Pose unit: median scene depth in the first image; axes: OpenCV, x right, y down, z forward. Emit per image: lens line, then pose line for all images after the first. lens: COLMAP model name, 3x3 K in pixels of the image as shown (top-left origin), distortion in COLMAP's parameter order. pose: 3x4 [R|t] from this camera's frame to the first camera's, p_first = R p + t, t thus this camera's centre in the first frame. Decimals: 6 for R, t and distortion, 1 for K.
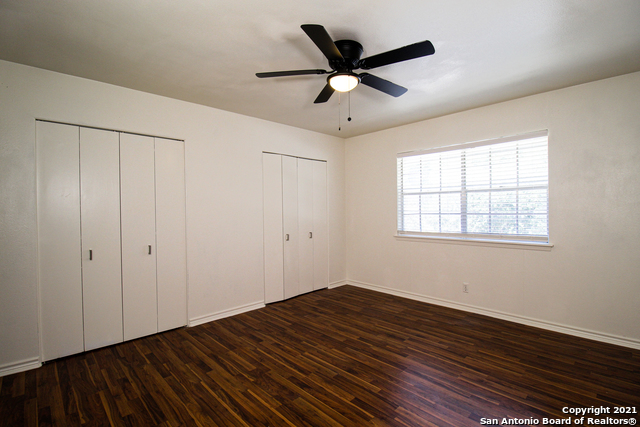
lens RADIAL K [[298.4, 0, 320.3], [0, 298.4, 216.3], [0, 0, 1]] dist [-0.016663, -0.004797]
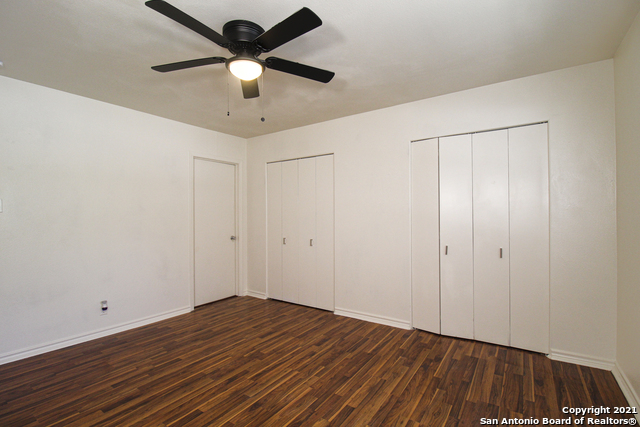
lens RADIAL K [[298.4, 0, 322.0], [0, 298.4, 213.6], [0, 0, 1]] dist [-0.016663, -0.004797]
pose [[0.216525, 0.012038, -0.976203, 0.807785], [-0.022057, 0.999729, 0.007436, -0.026511], [0.976028, 0.019922, 0.216732, 0.839561]]
